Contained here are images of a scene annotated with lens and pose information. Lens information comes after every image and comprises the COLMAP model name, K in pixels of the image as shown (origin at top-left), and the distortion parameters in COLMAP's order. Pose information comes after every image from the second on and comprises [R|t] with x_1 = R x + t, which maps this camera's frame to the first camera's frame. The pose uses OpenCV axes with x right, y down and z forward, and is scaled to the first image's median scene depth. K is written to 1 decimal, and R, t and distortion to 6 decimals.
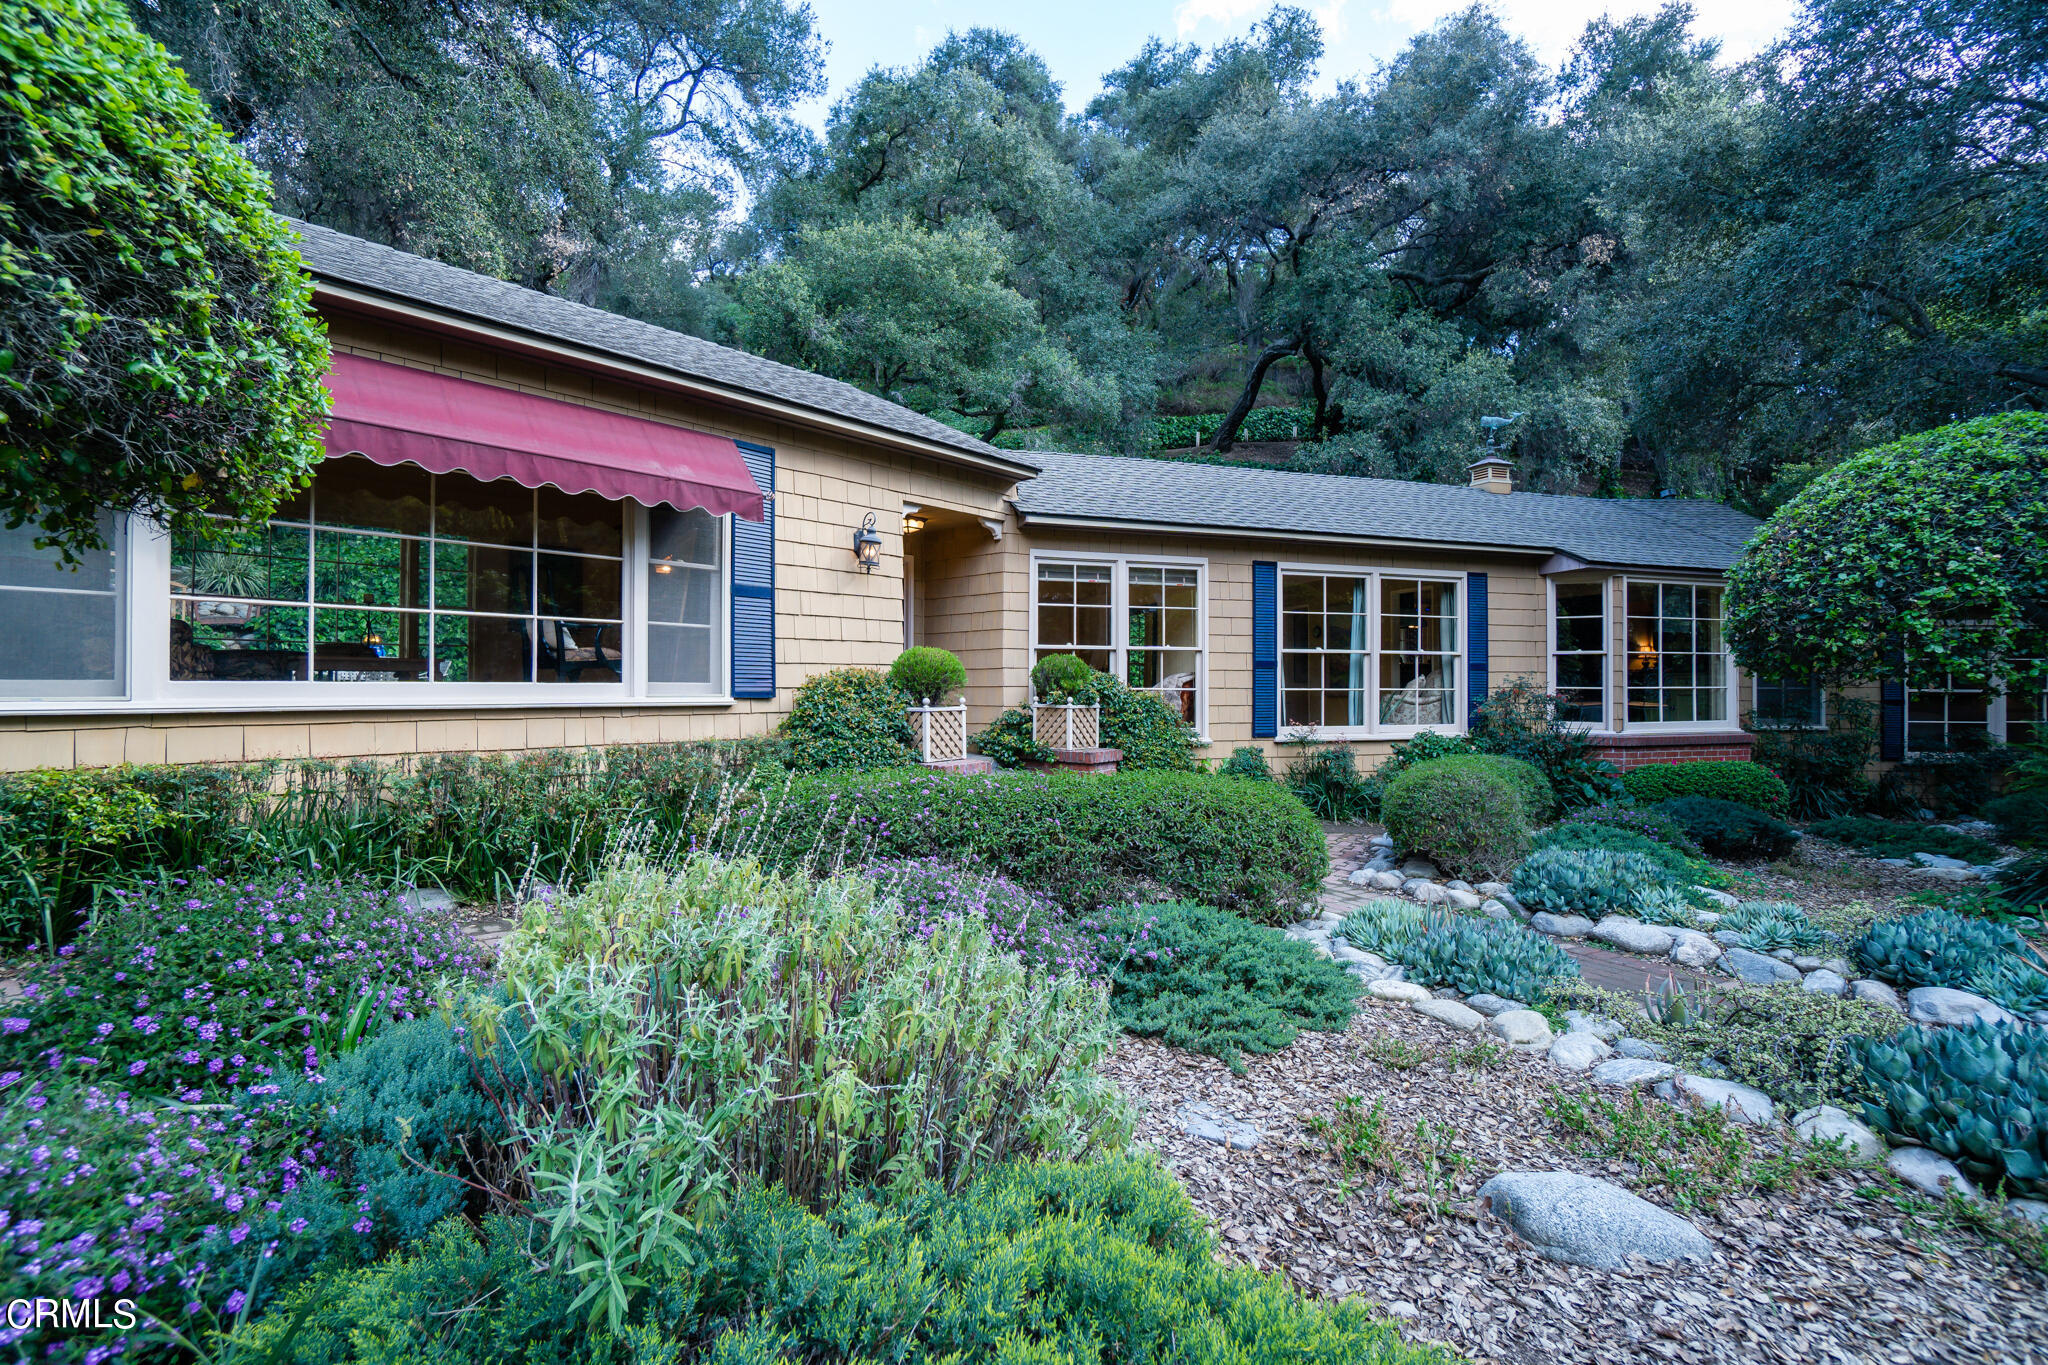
lens RADIAL K [[932.6, 0, 1029.0], [0, 932.6, 686.1], [0, 0, 1]] dist [-0.054605, 0.017047]
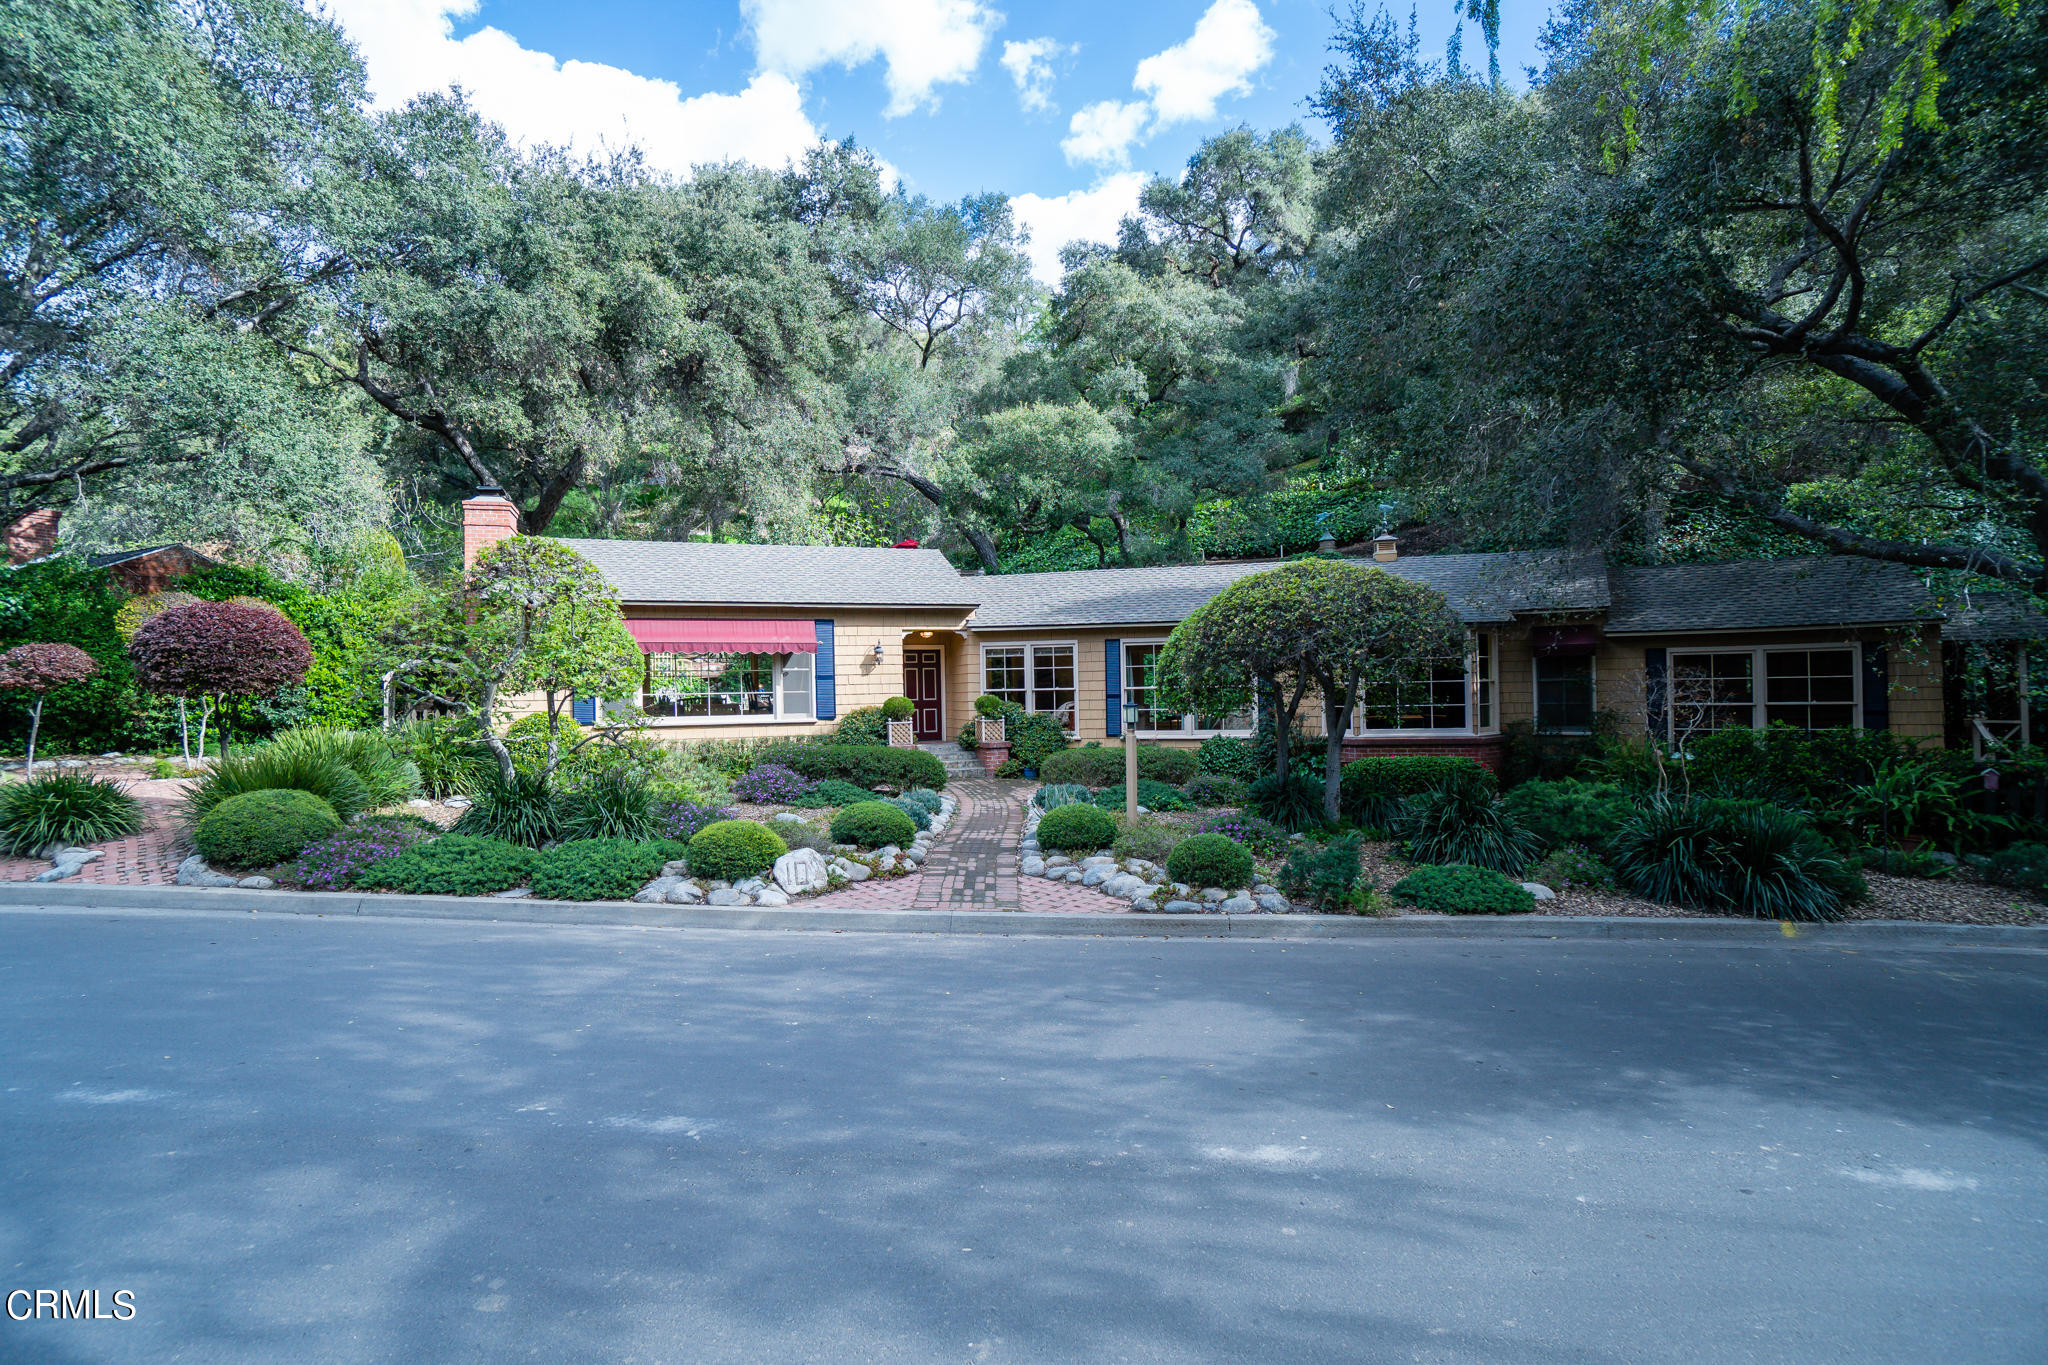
lens RADIAL K [[932.6, 0, 1014.3], [0, 932.6, 670.3], [0, 0, 1]] dist [-0.054605, 0.017047]
pose [[0.870110, -0.024688, -0.492239, 1.050979], [0.018923, 0.999682, -0.016688, -0.050620], [0.492494, 0.005205, 0.870300, -0.723788]]
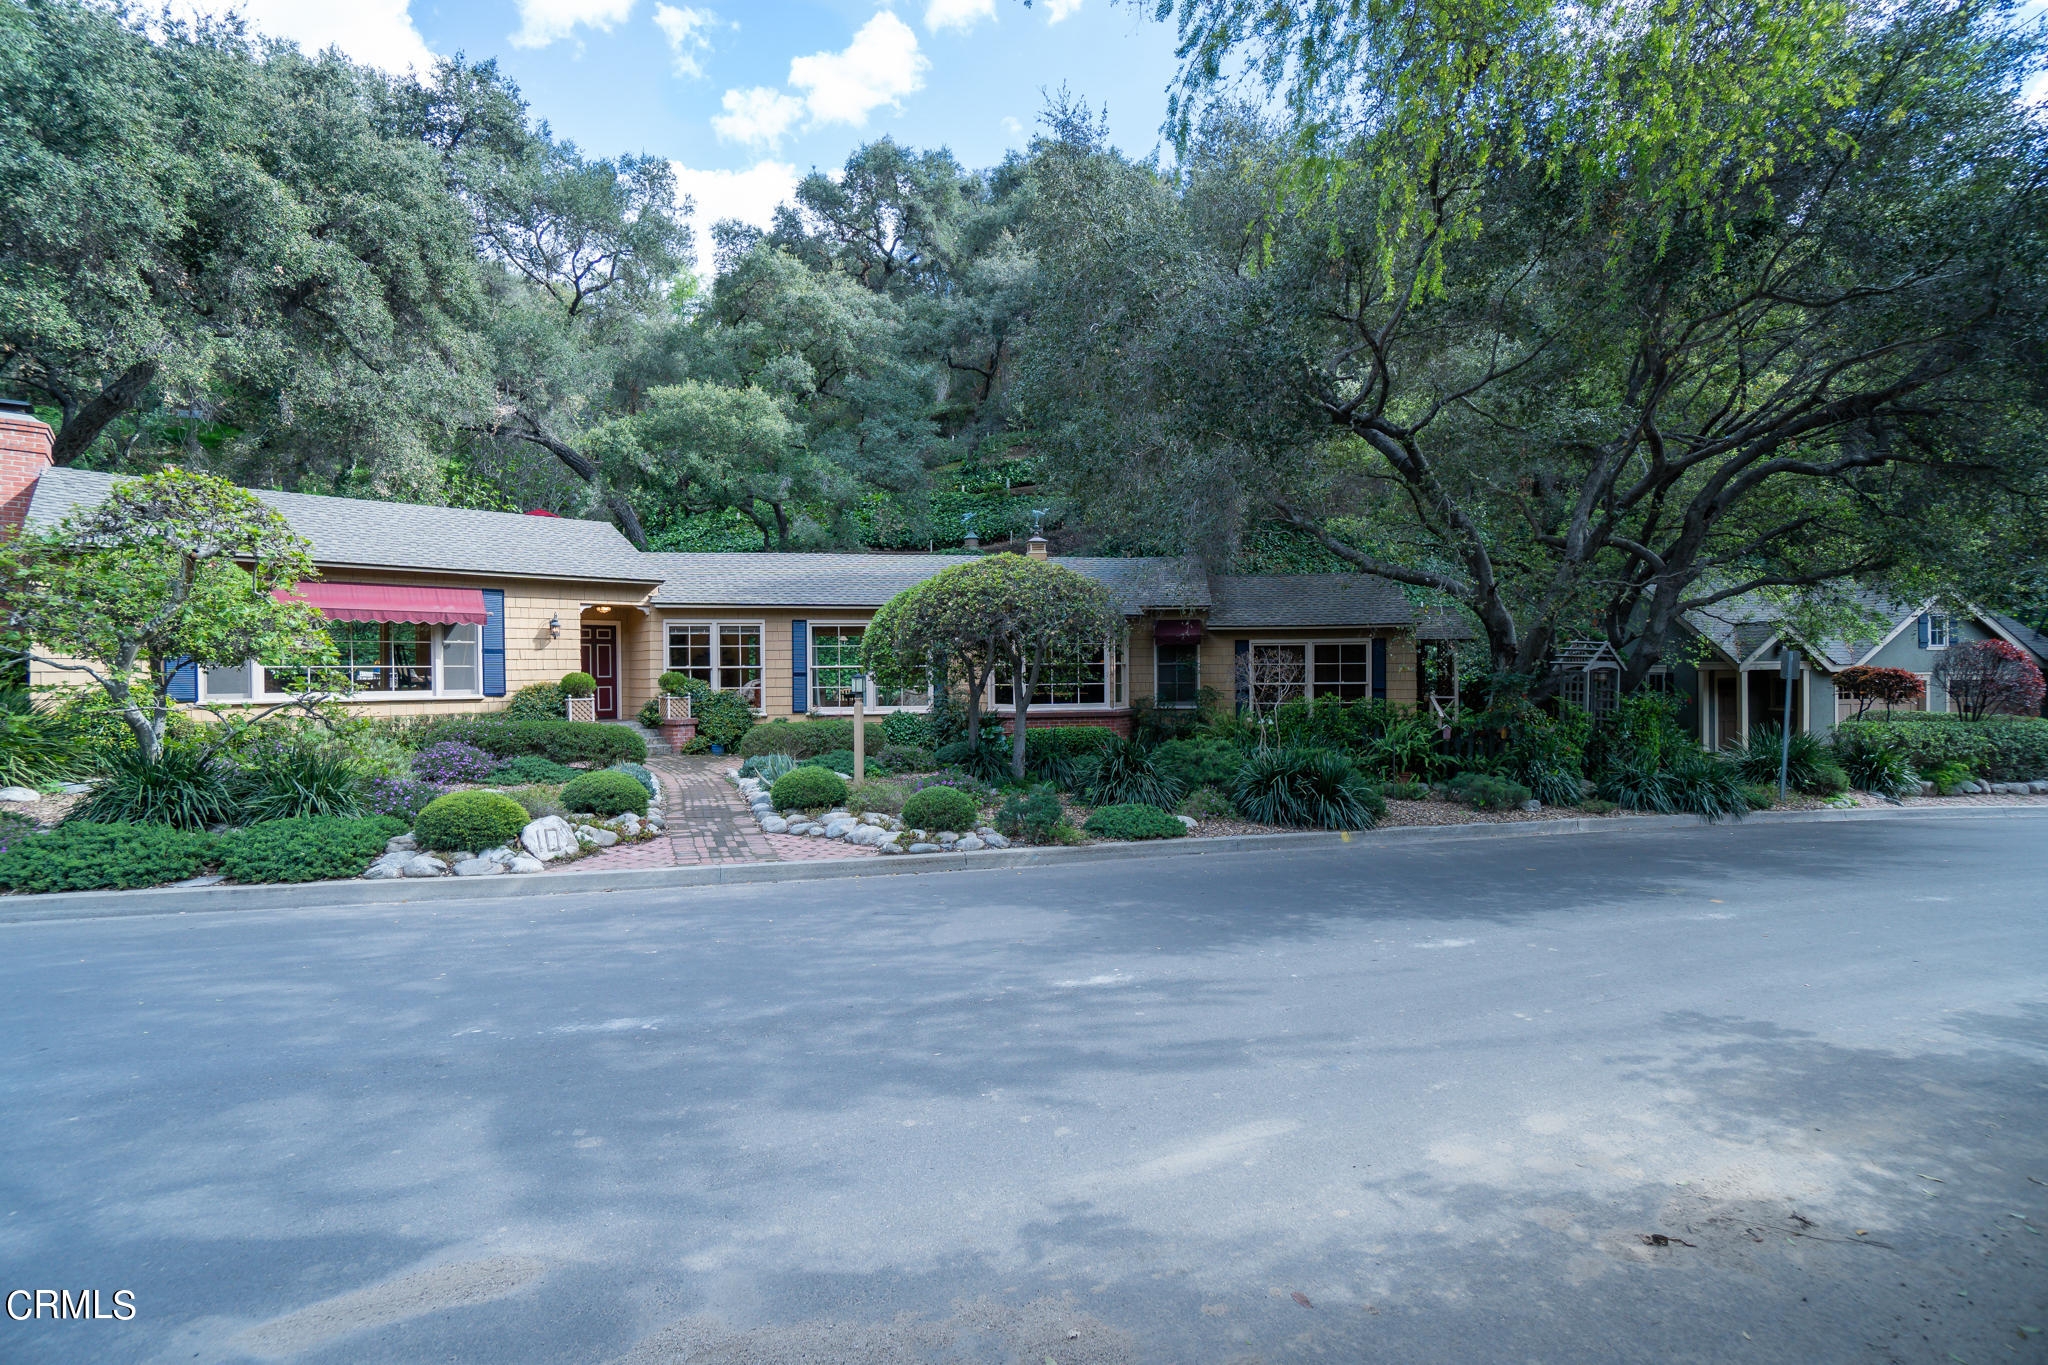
lens RADIAL K [[932.6, 0, 1013.8], [0, 932.6, 672.1], [0, 0, 1]] dist [-0.054605, 0.017047]
pose [[0.995171, -0.009065, -0.097735, 0.935730], [0.009166, 0.999958, 0.000577, -0.027333], [0.097725, -0.001470, 0.995212, -0.903216]]
